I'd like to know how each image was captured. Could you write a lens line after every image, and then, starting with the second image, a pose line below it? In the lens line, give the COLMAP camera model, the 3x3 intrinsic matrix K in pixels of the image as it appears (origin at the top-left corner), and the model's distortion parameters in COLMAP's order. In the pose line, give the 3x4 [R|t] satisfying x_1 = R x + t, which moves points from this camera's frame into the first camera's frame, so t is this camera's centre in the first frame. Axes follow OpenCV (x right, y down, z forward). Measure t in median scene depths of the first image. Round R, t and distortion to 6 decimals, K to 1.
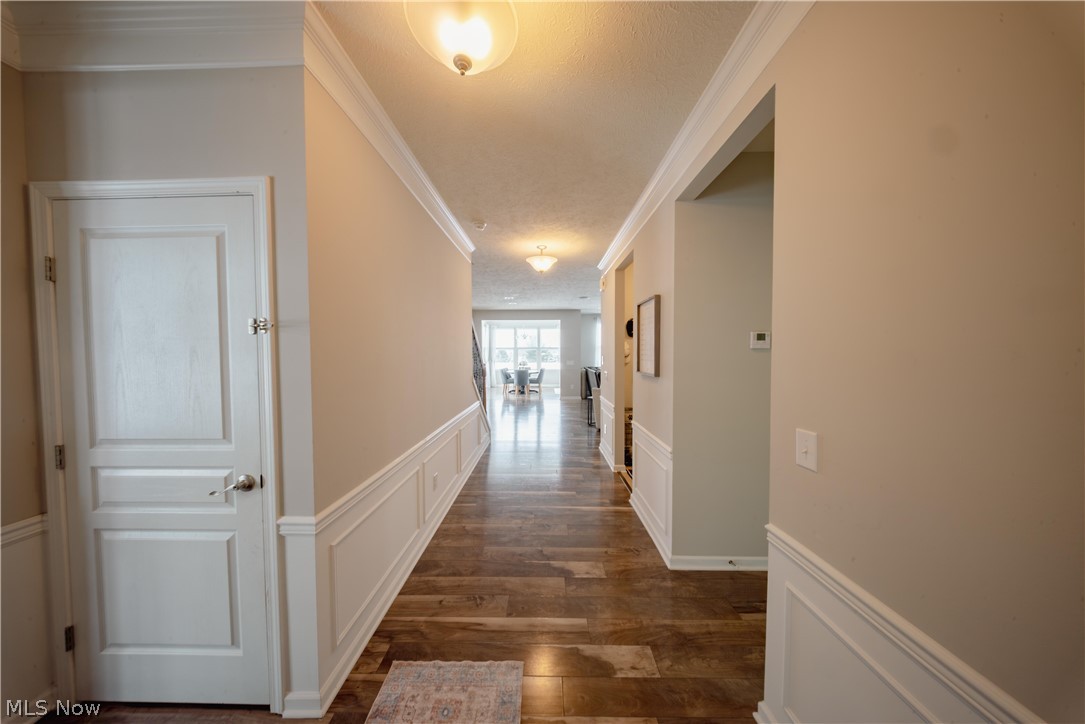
lens RADIAL K [[318.6, 0, 539.5], [0, 318.6, 362.3], [0, 0, 1]] dist [0.004309, -0.002523]
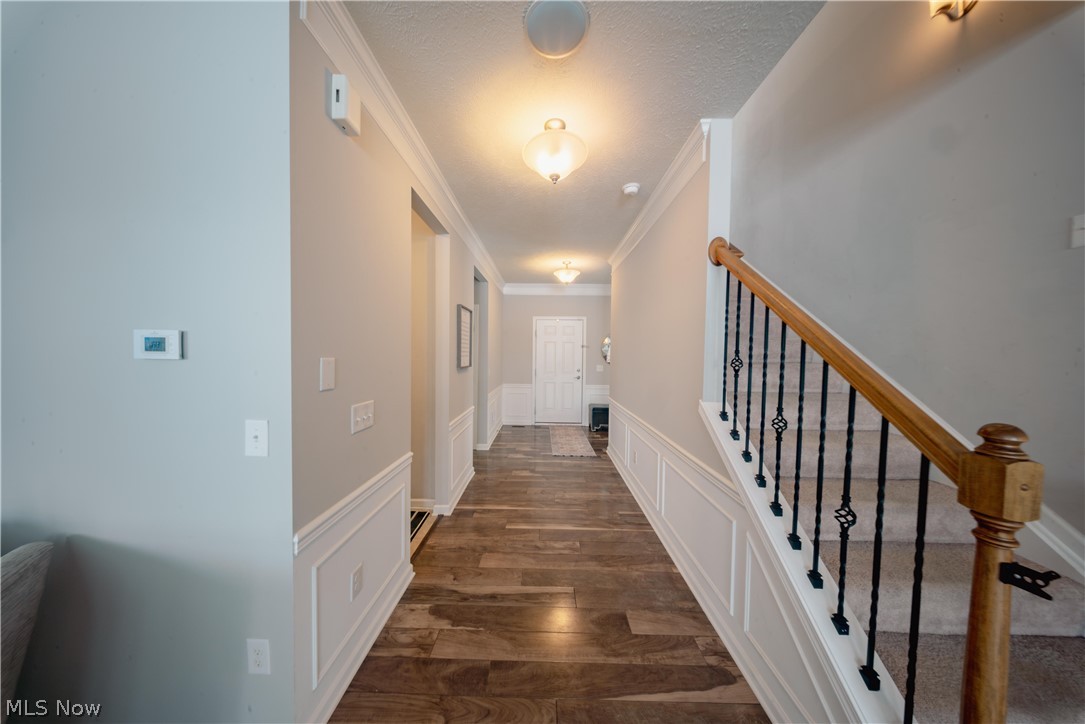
lens RADIAL K [[318.6, 0, 539.5], [0, 318.6, 362.3], [0, 0, 1]] dist [0.004309, -0.002523]
pose [[-0.999994, -0.000905, 0.003455, 0.036949], [-0.000685, 0.998006, 0.063113, -0.065950], [-0.003505, 0.063110, -0.998000, 2.362825]]
